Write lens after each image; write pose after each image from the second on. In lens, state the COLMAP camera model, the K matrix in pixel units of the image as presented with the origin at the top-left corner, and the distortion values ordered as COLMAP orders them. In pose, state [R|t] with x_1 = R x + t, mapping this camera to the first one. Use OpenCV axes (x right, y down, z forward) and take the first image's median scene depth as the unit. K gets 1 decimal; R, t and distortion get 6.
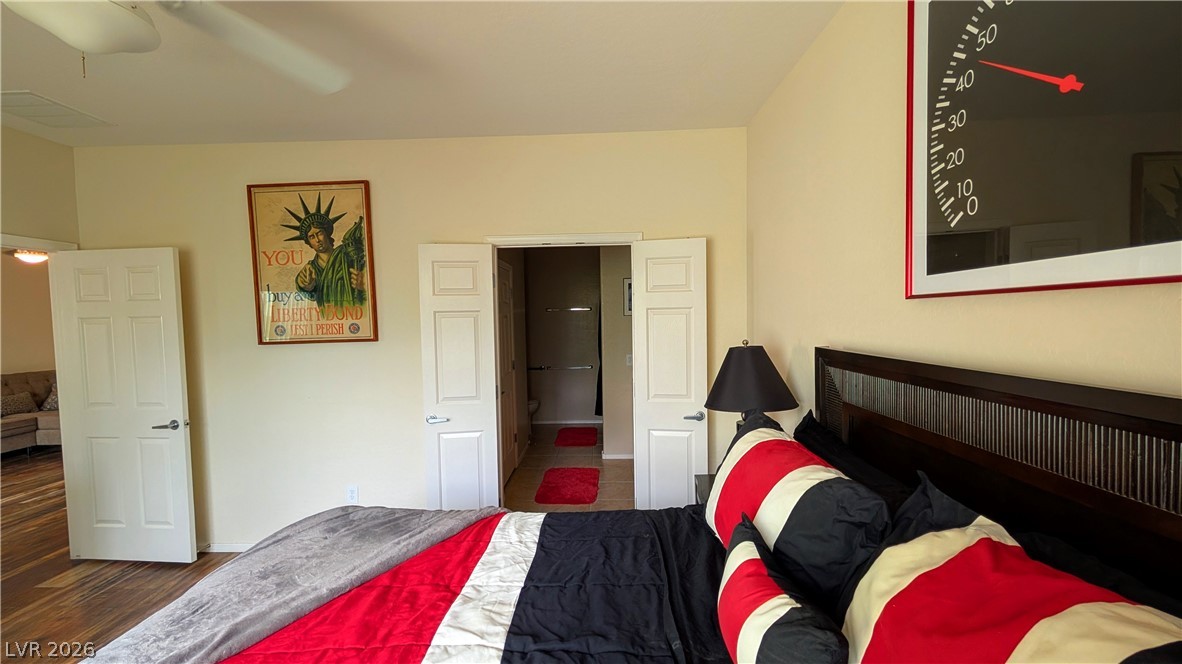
lens RADIAL K [[446.2, 0, 591.0], [0, 446.2, 332.0], [0, 0, 1]] dist [0.000294, -0.000072]
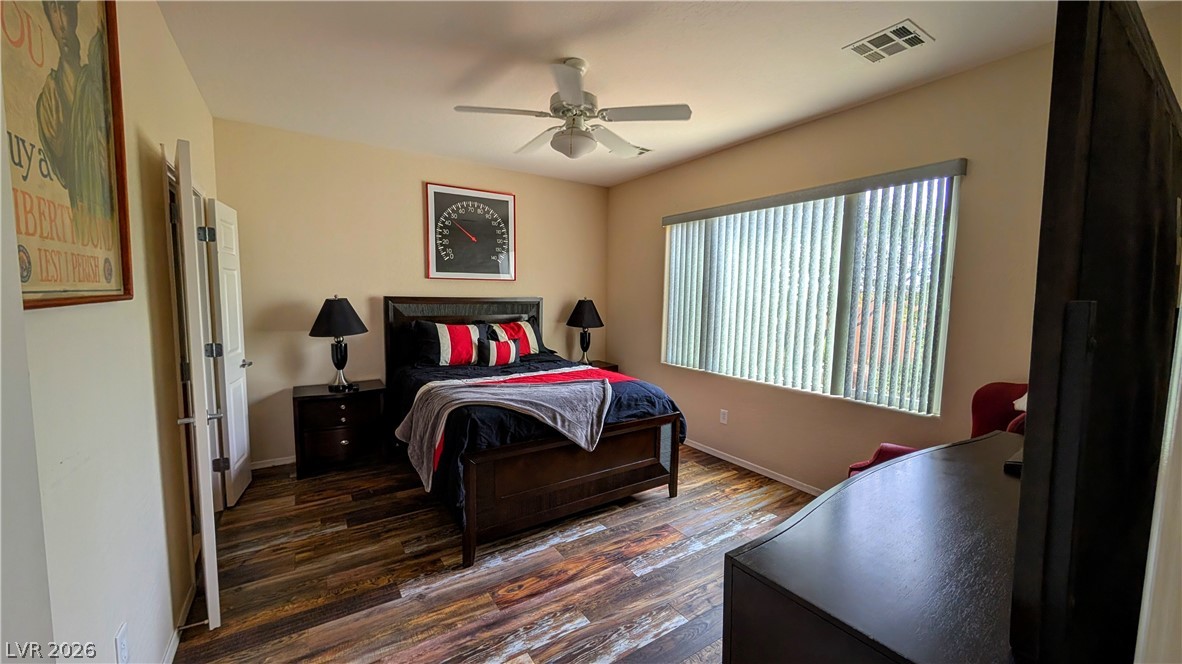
lens RADIAL K [[446.2, 0, 591.0], [0, 446.2, 332.0], [0, 0, 1]] dist [0.000294, -0.000072]
pose [[-0.578363, -0.059135, 0.813633, -2.745659], [0.021883, 0.995886, 0.087937, 0.055715], [-0.815486, 0.068664, -0.574689, 2.044435]]
